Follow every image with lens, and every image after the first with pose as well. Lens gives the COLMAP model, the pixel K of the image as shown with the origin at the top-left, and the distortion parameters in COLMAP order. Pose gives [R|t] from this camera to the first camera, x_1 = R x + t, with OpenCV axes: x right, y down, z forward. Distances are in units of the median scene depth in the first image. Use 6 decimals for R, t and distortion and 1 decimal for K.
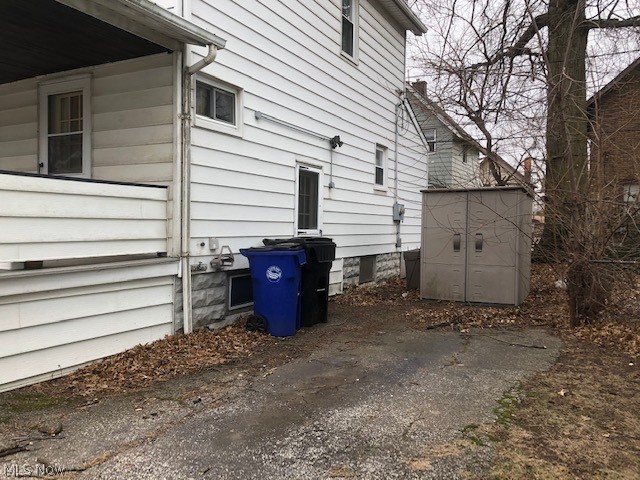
lens RADIAL K [[516.7, 0, 322.5], [0, 516.7, 242.4], [0, 0, 1]] dist [0.092667, -0.132898]
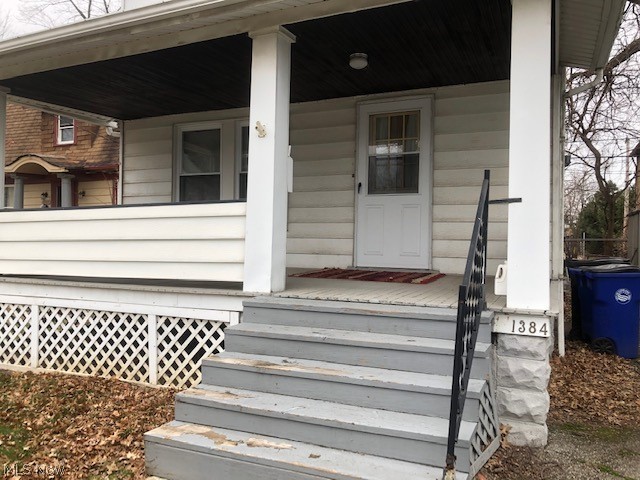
lens RADIAL K [[512.3, 0, 320.0], [0, 512.3, 240.0], [0, 0, 1]] dist [0.025173, 0.001508]
pose [[0.998333, 0.004024, 0.057577, -0.671374], [-0.002561, 0.999673, -0.025458, -0.018605], [-0.057661, 0.025268, 0.998016, 0.042456]]
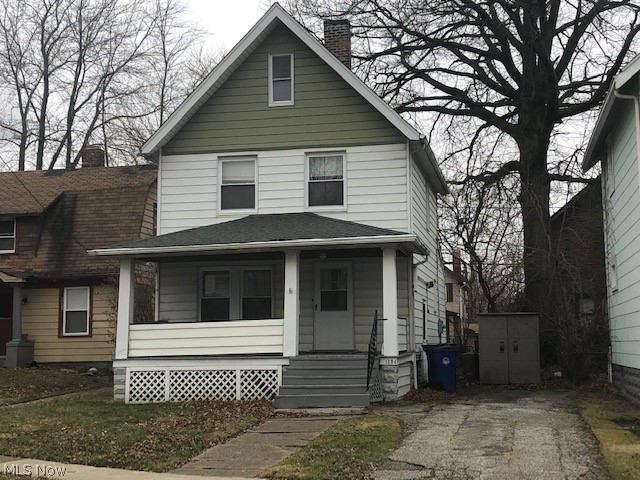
lens RADIAL K [[906.9, 0, 321.8], [0, 906.9, 238.0], [0, 0, 1]] dist [0.169918, -0.029648]
pose [[0.962440, 0.016295, 0.271004, -1.407452], [0.022239, 0.990111, -0.138510, 0.062082], [-0.270581, 0.139335, 0.952560, -2.134254]]
